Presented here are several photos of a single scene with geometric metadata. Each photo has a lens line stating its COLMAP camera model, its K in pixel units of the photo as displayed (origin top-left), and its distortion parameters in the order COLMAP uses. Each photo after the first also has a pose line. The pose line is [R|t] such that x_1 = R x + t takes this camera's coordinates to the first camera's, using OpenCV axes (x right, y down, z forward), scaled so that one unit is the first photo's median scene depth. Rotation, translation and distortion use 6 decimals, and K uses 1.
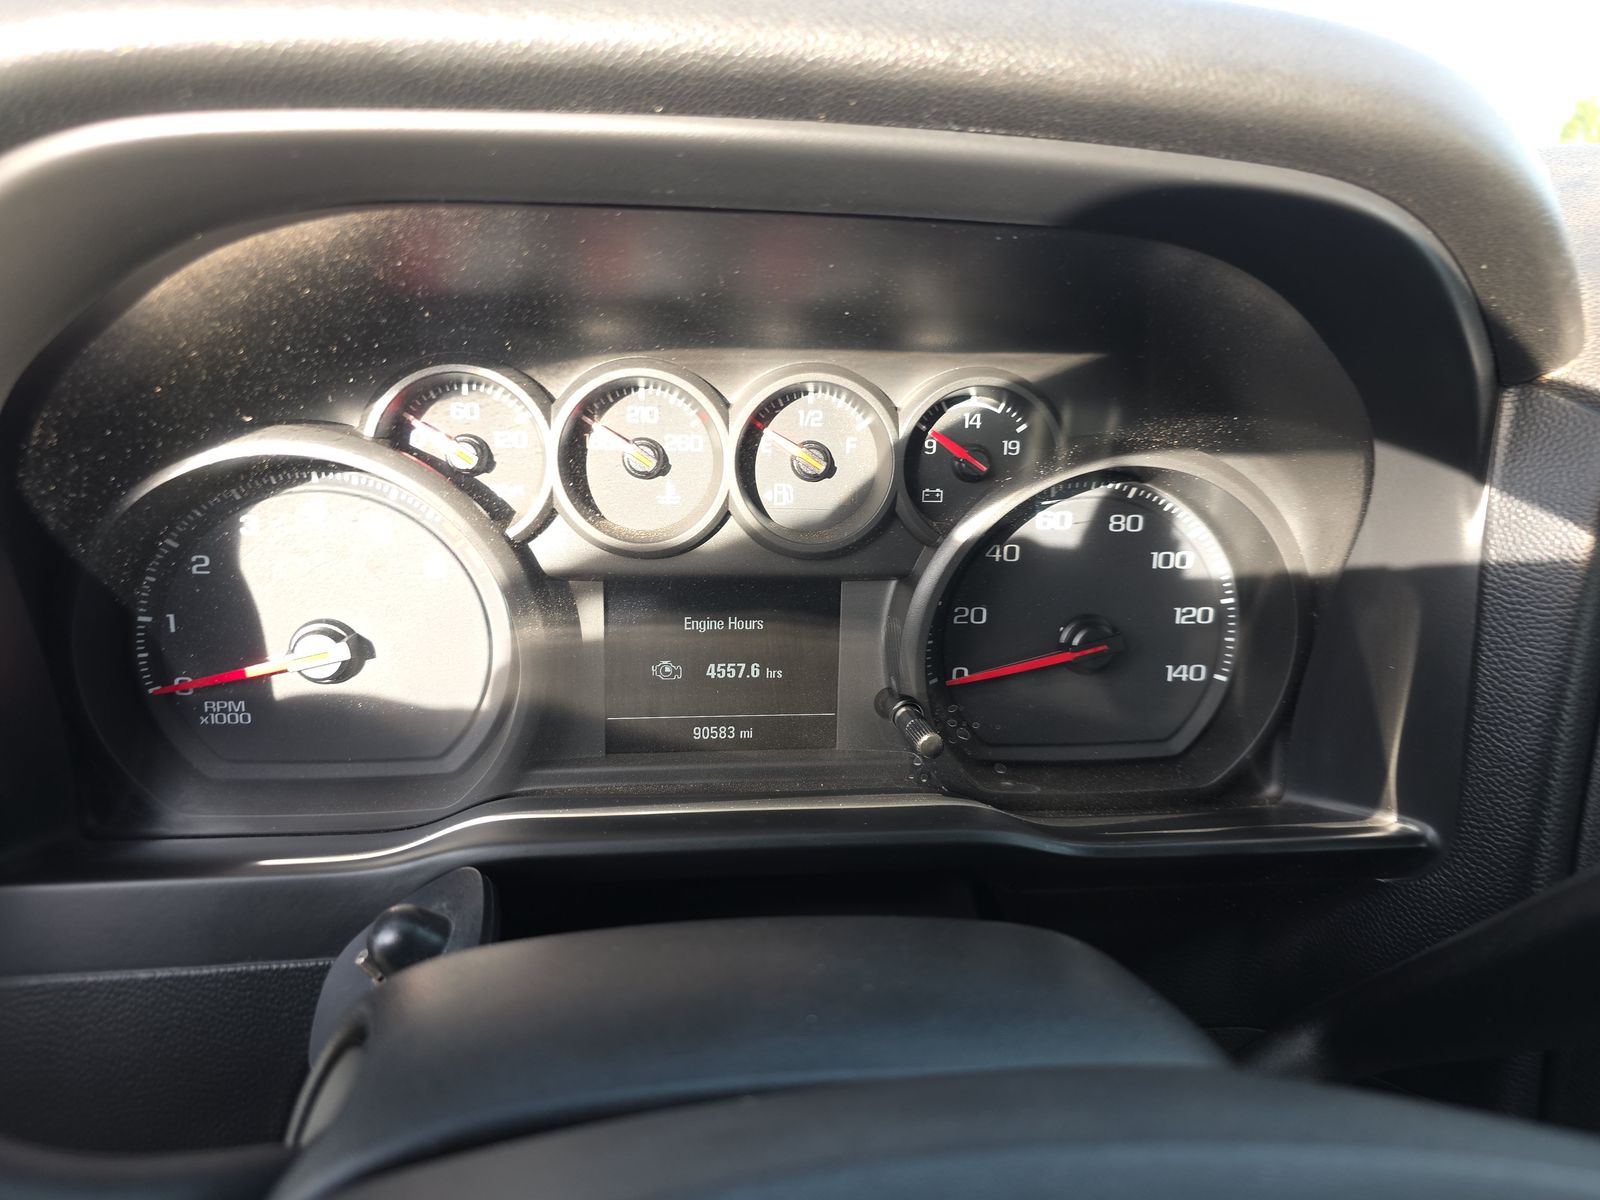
lens RADIAL K [[1098.5, 0, 800.0], [0, 1098.5, 600.0], [0, 0, 1]] dist [0.026458, -0.030895]
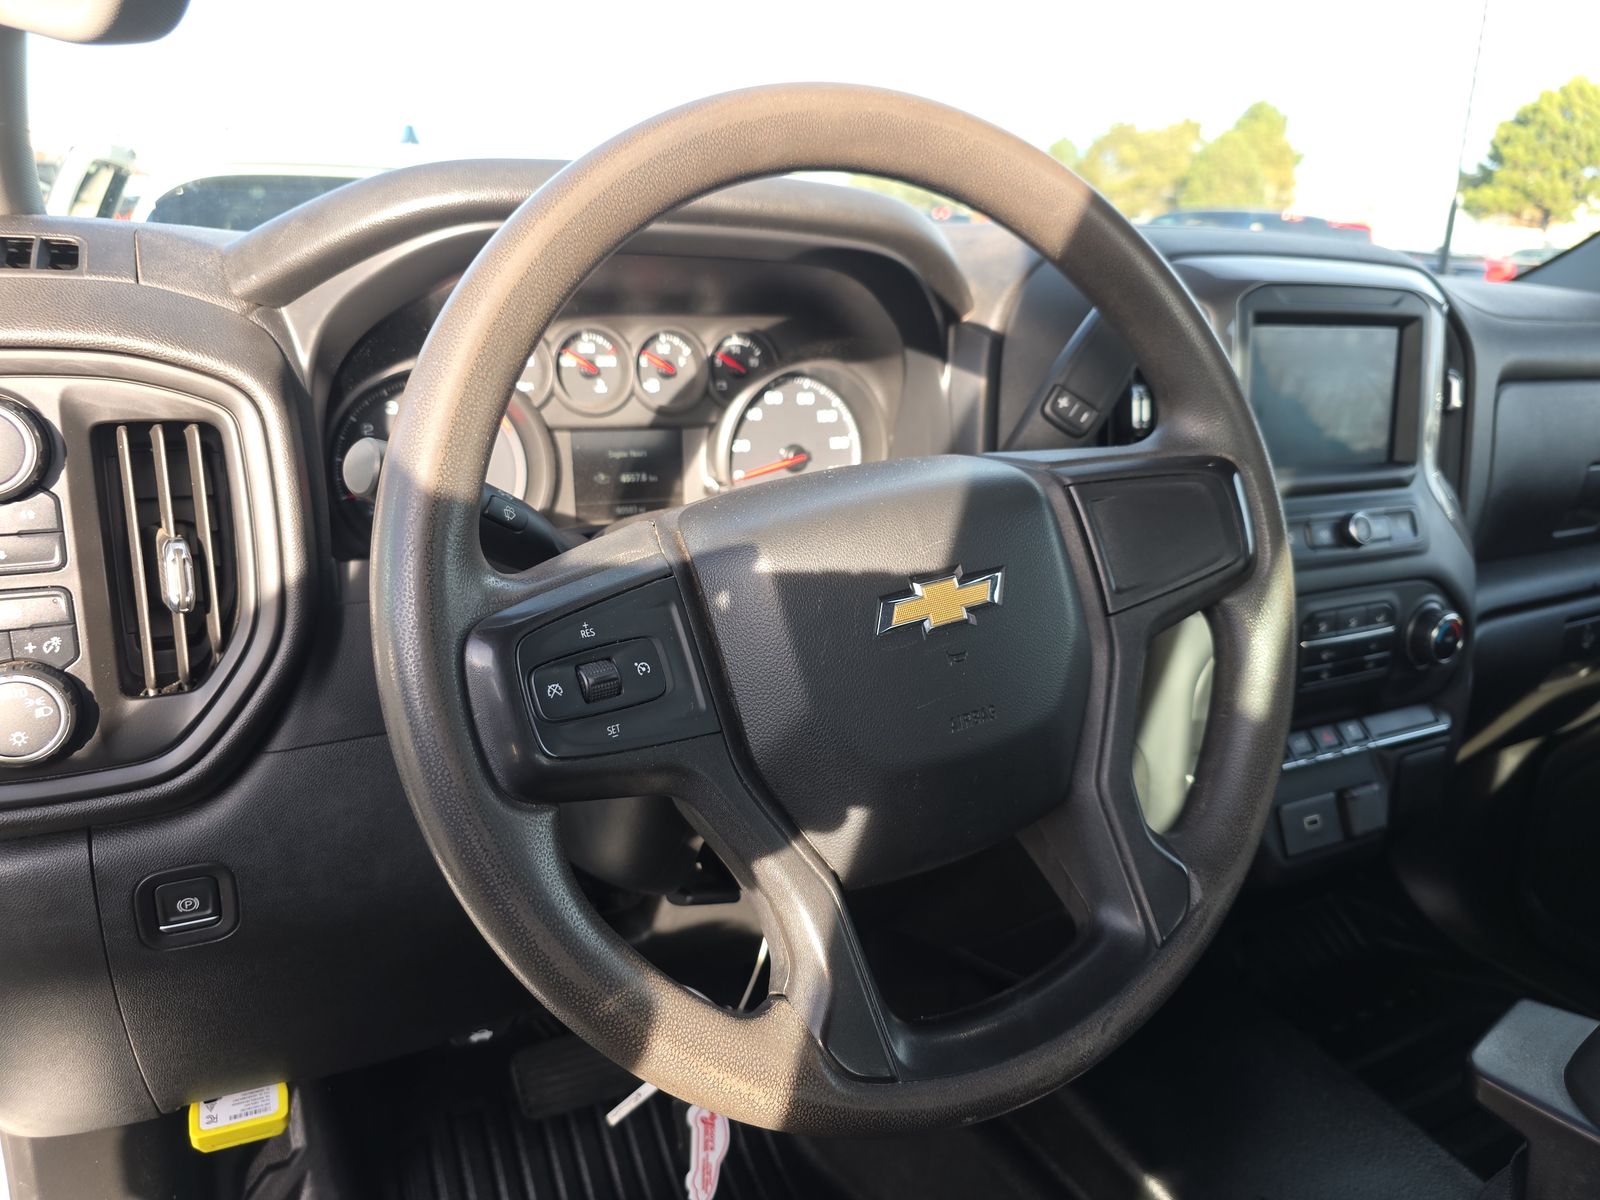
lens RADIAL K [[1098.5, 0, 800.0], [0, 1098.5, 600.0], [0, 0, 1]] dist [0.026458, -0.030895]
pose [[0.932458, -0.098768, 0.347517, -0.514801], [0.097487, 0.995011, 0.021215, 0.285808], [-0.347878, 0.014097, 0.937434, -1.022253]]
